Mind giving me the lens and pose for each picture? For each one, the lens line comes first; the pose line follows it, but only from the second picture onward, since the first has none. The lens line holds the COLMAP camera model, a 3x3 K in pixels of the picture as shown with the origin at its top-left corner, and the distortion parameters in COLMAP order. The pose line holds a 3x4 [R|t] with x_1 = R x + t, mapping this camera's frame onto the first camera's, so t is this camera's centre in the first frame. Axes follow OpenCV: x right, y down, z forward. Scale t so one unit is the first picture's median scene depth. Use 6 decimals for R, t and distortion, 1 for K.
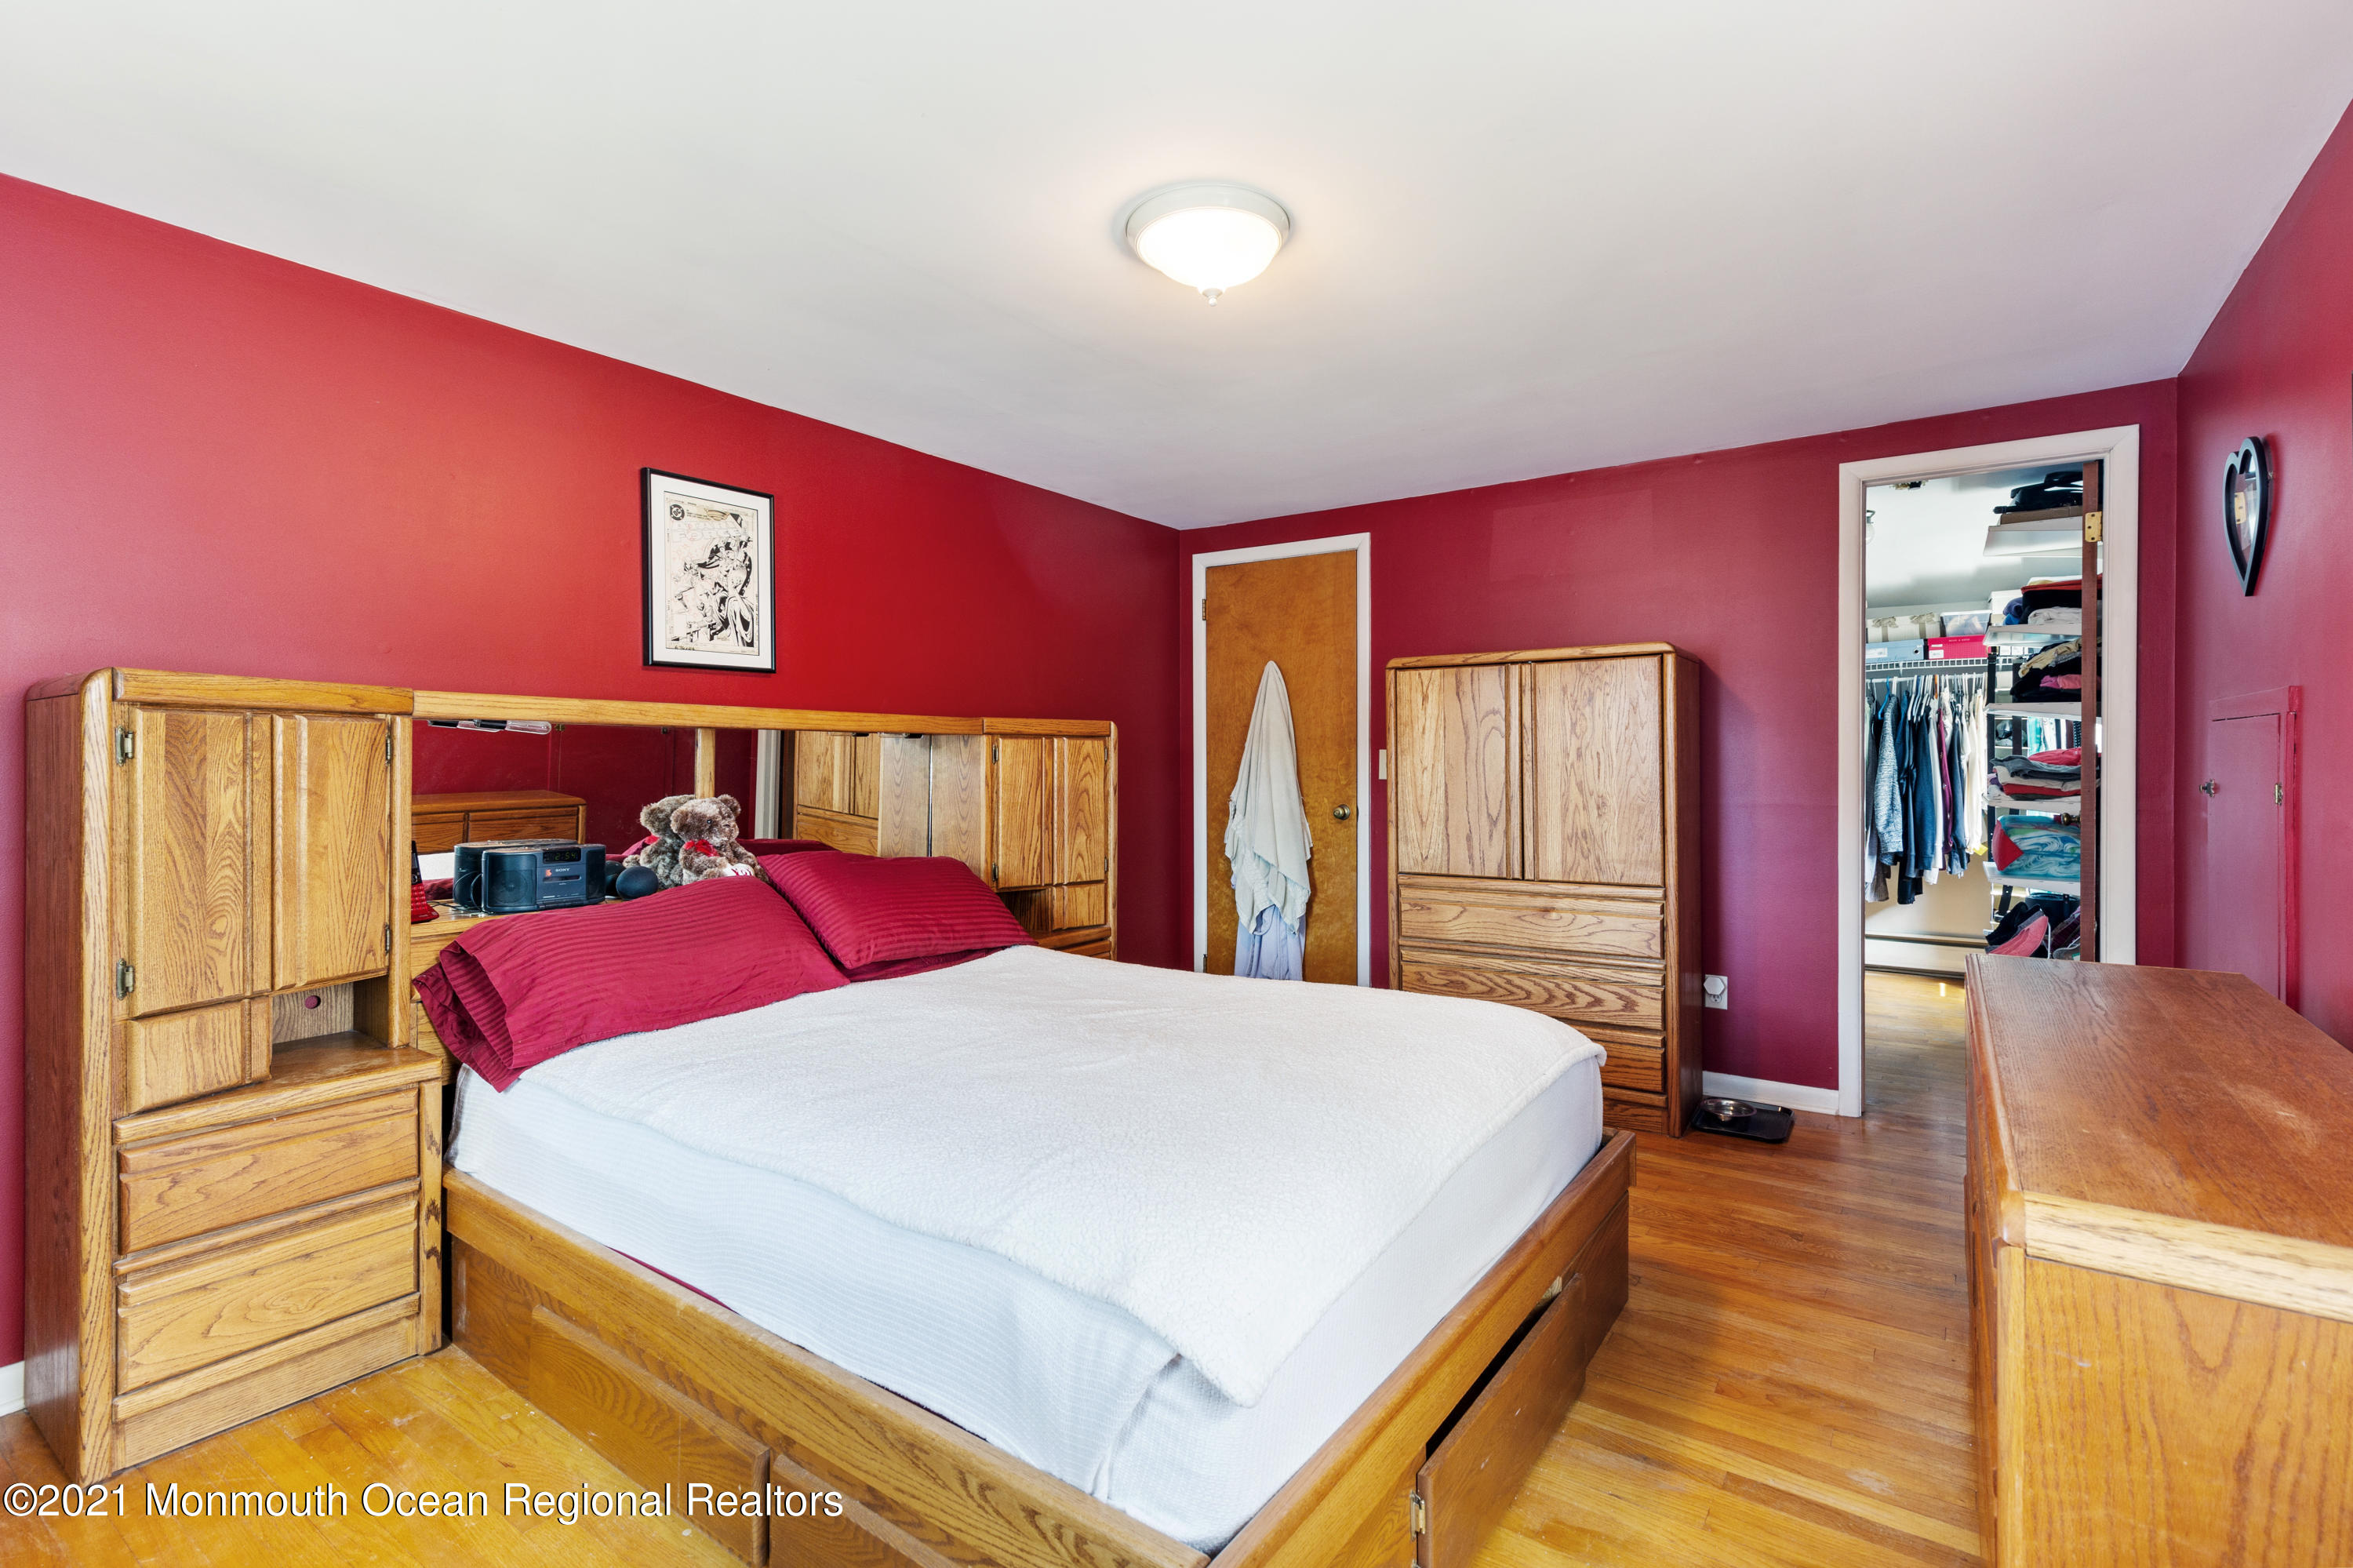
lens RADIAL K [[1077.7, 0, 1203.8], [0, 1077.7, 748.1], [0, 0, 1]] dist [0.004190, 0.000565]
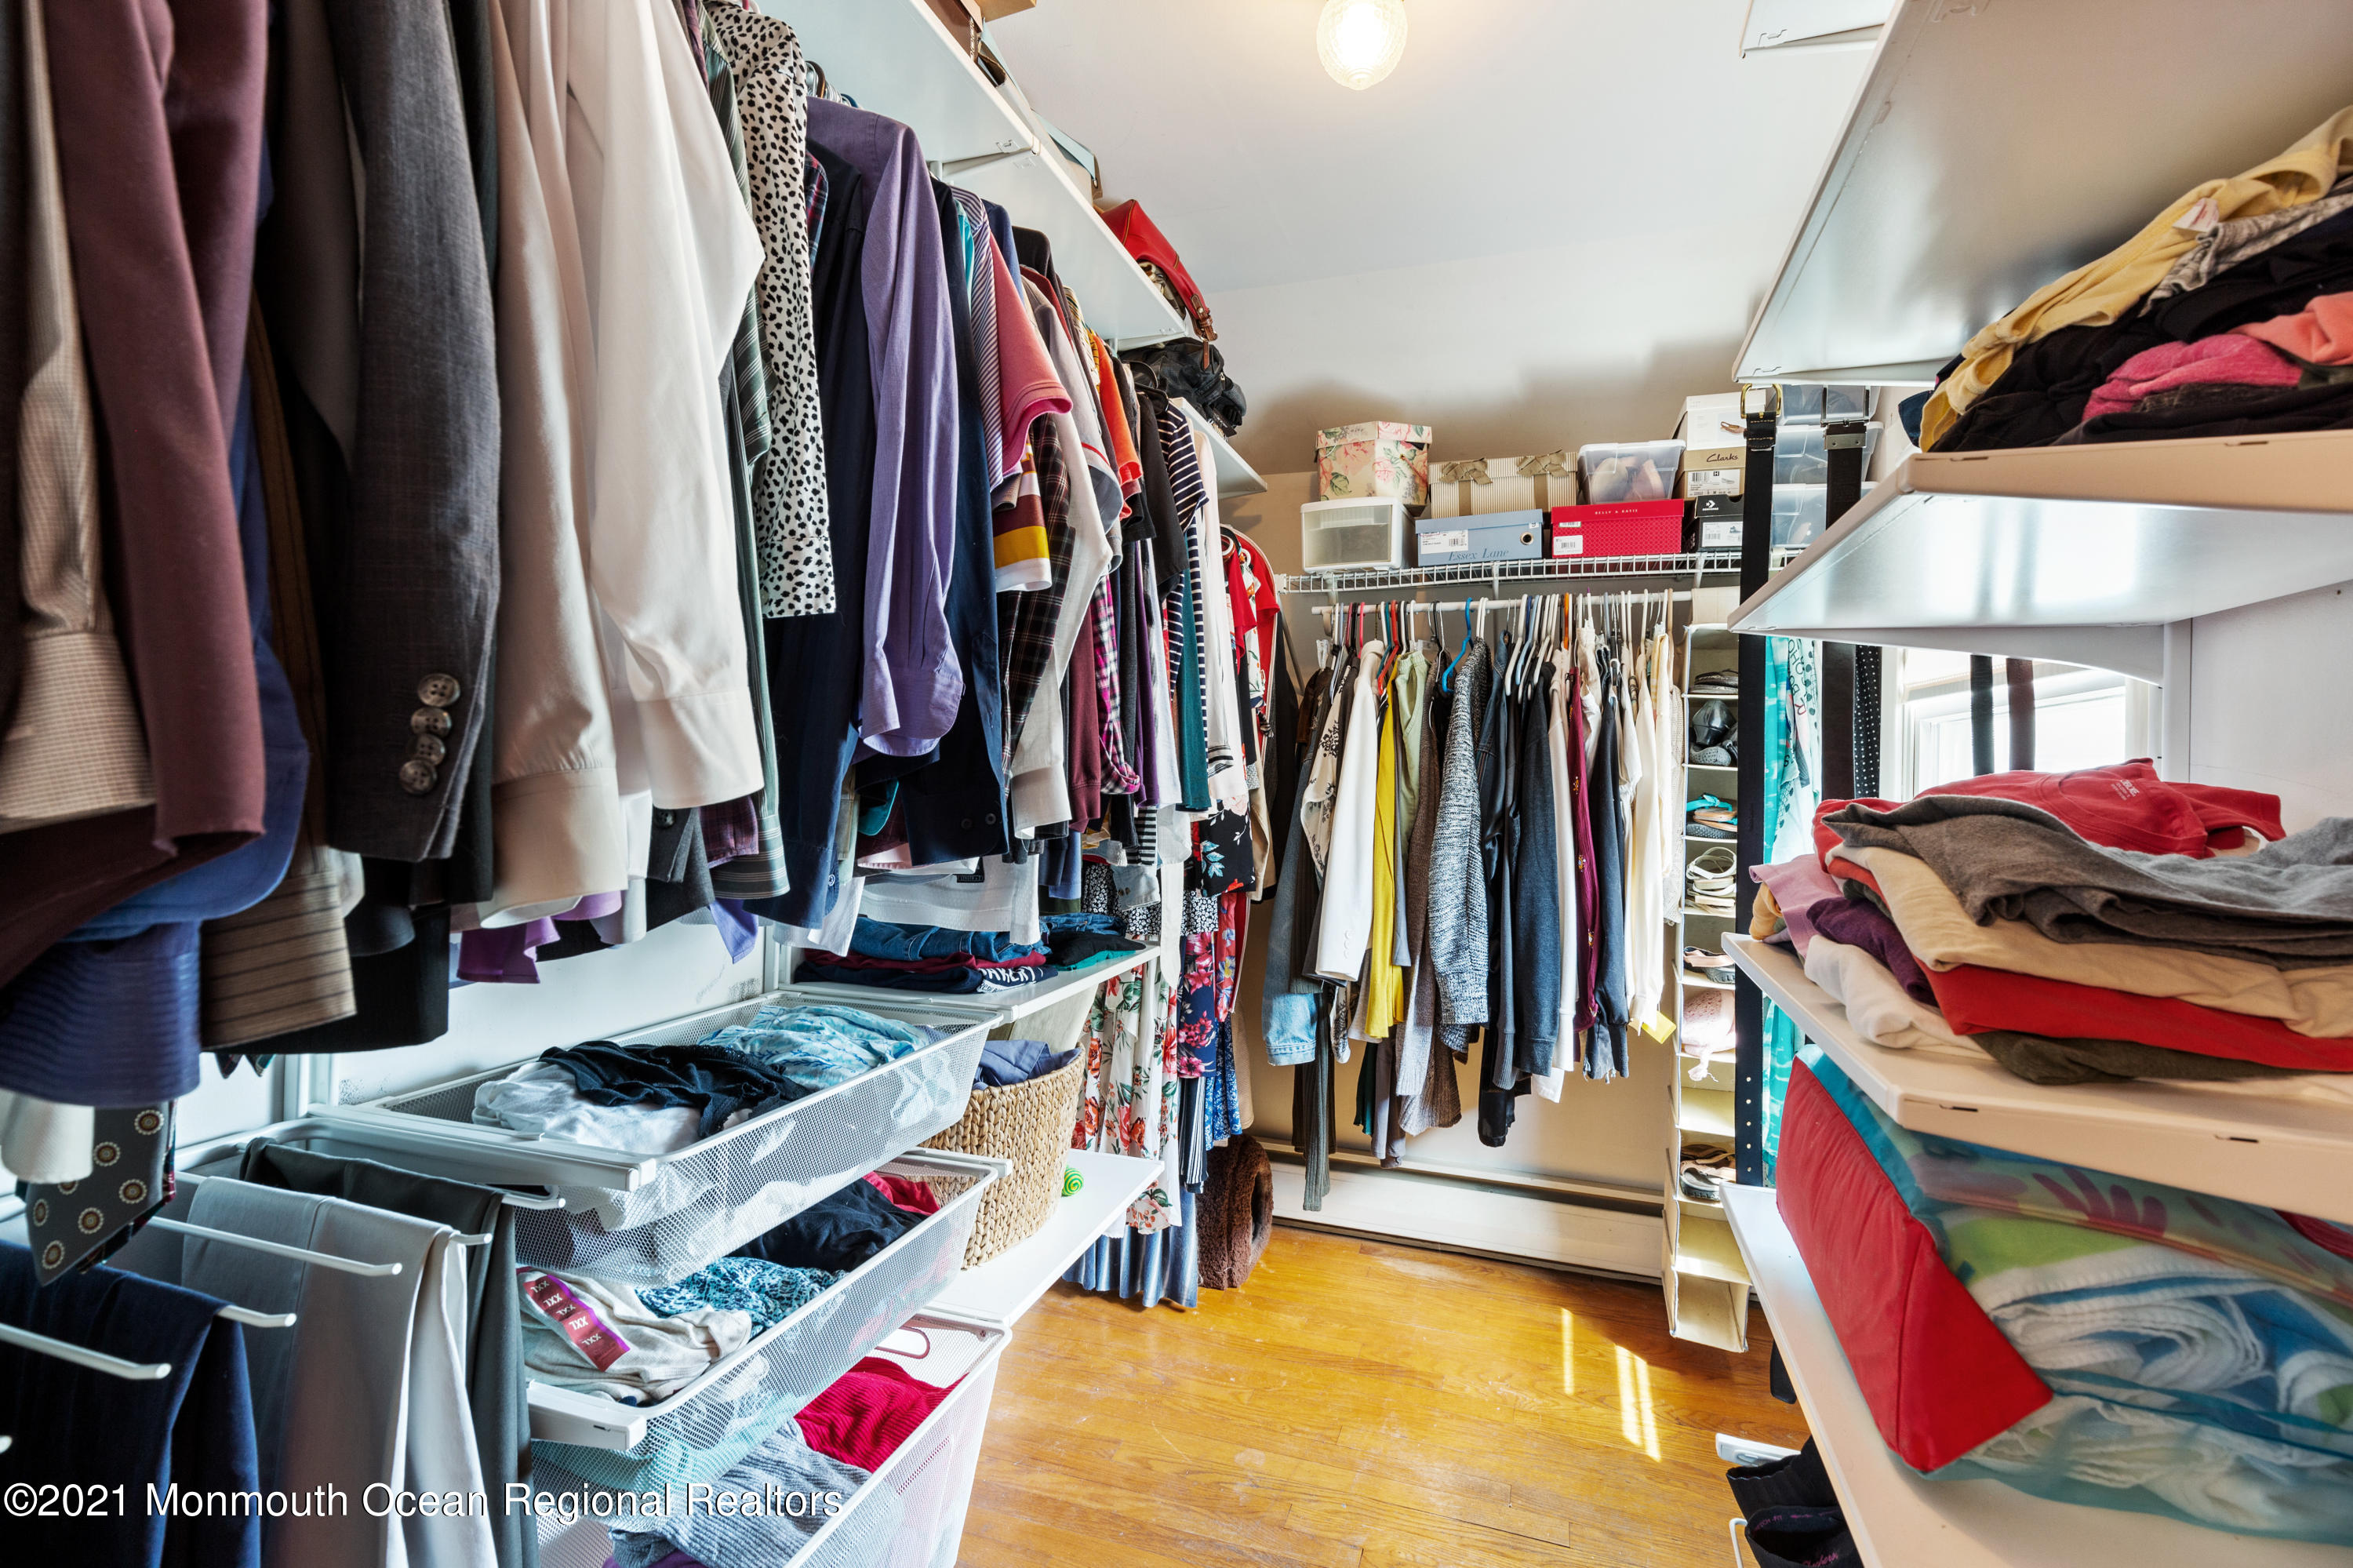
lens RADIAL K [[1077.7, 0, 1203.8], [0, 1077.7, 748.1], [0, 0, 1]] dist [0.004190, 0.000565]
pose [[0.958992, 0.027567, 0.282090, 0.430890], [-0.023964, 0.999581, -0.016214, 0.003305], [-0.282419, 0.008789, 0.959251, 0.645519]]
